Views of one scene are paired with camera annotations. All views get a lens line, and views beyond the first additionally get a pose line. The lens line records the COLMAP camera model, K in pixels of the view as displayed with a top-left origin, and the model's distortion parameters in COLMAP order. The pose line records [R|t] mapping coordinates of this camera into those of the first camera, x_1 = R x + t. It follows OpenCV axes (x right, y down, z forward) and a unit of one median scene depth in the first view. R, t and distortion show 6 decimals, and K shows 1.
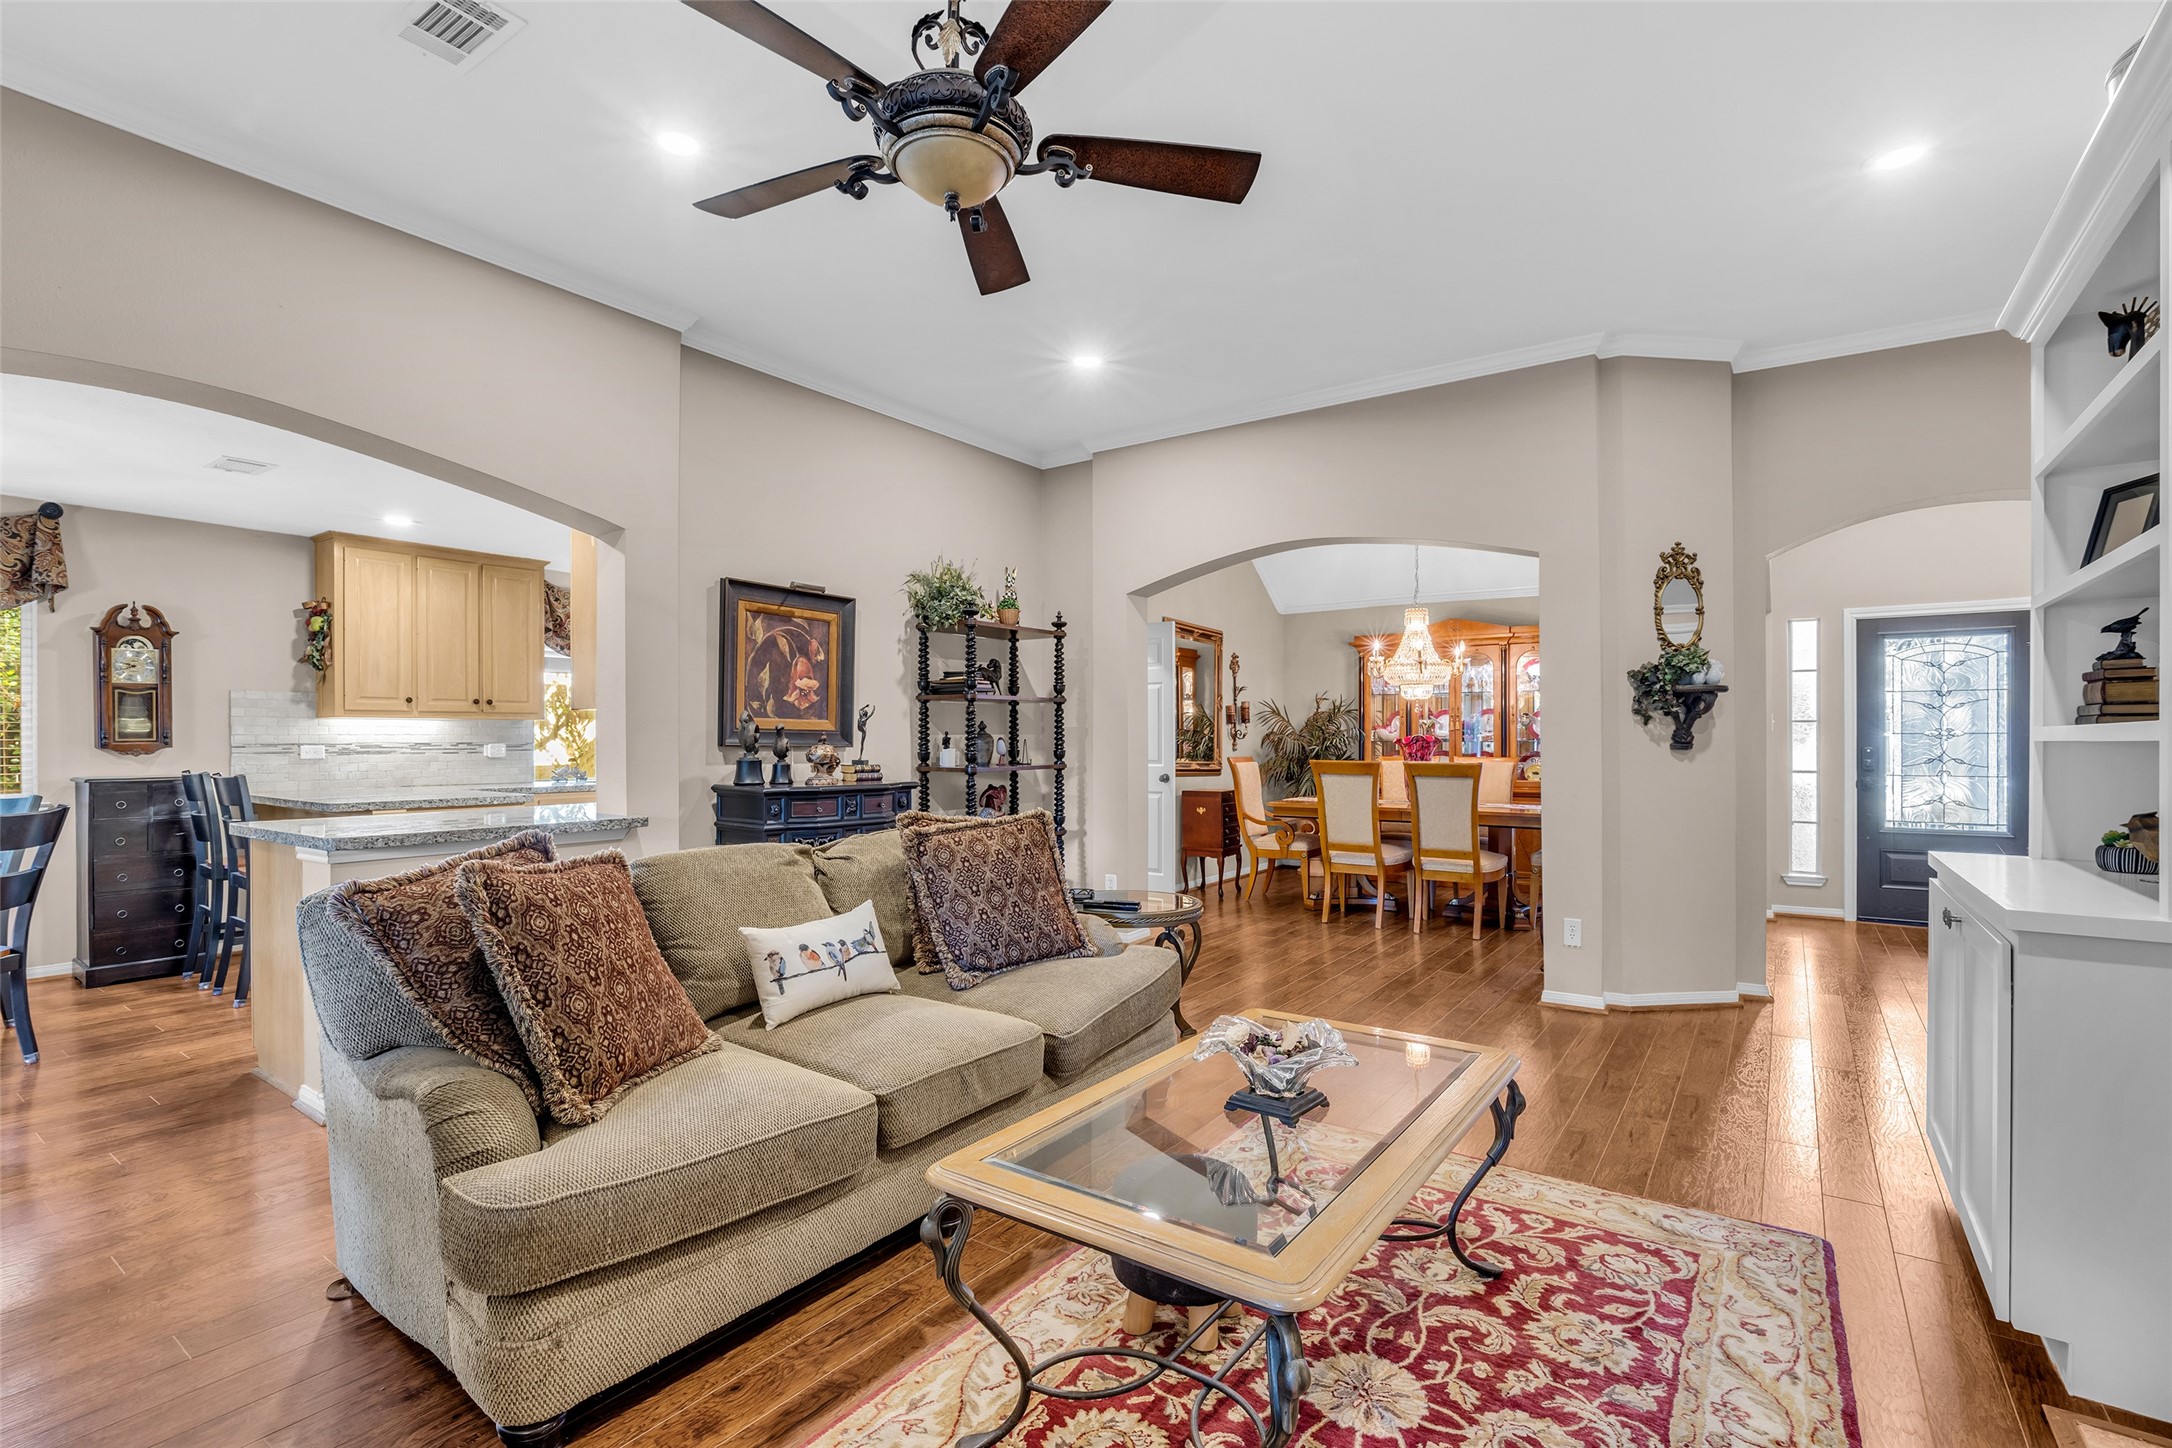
lens RADIAL K [[996.7, 0, 1081.0], [0, 996.7, 735.6], [0, 0, 1]] dist [-0.015818, -0.000223]
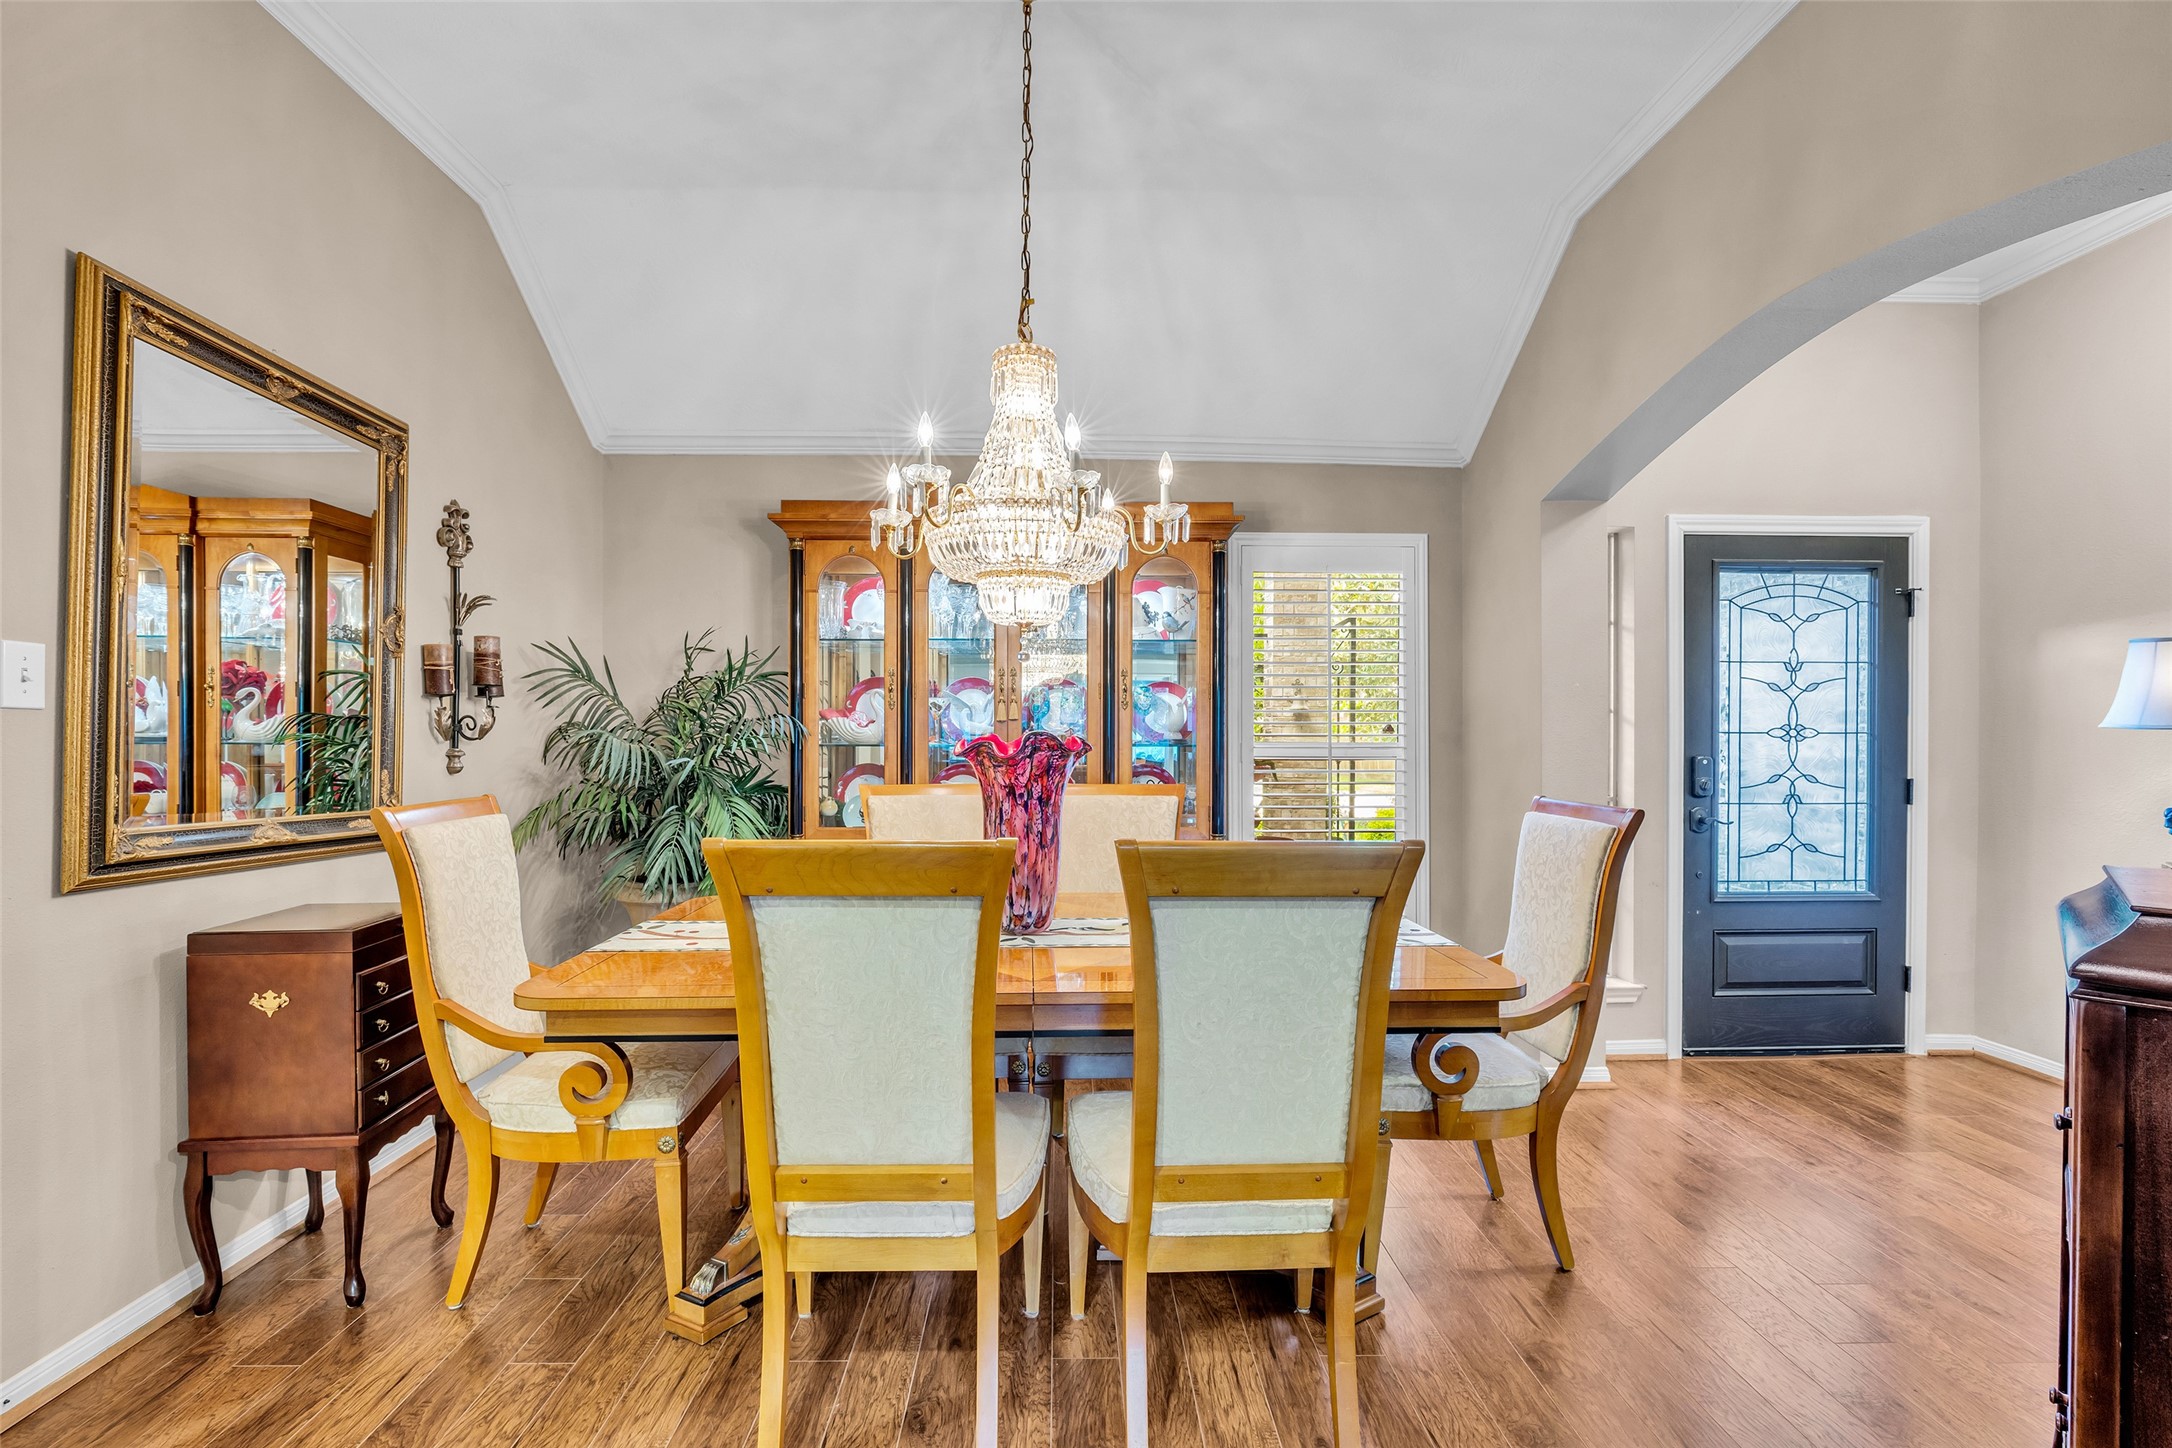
lens RADIAL K [[996.7, 0, 1084.0], [0, 996.7, 729.5], [0, 0, 1]] dist [-0.015818, -0.000223]
pose [[0.802512, 0.004537, 0.596619, 0.133867], [-0.004512, 0.999989, -0.001534, -0.001306], [-0.596619, -0.001461, 0.802523, 0.626130]]
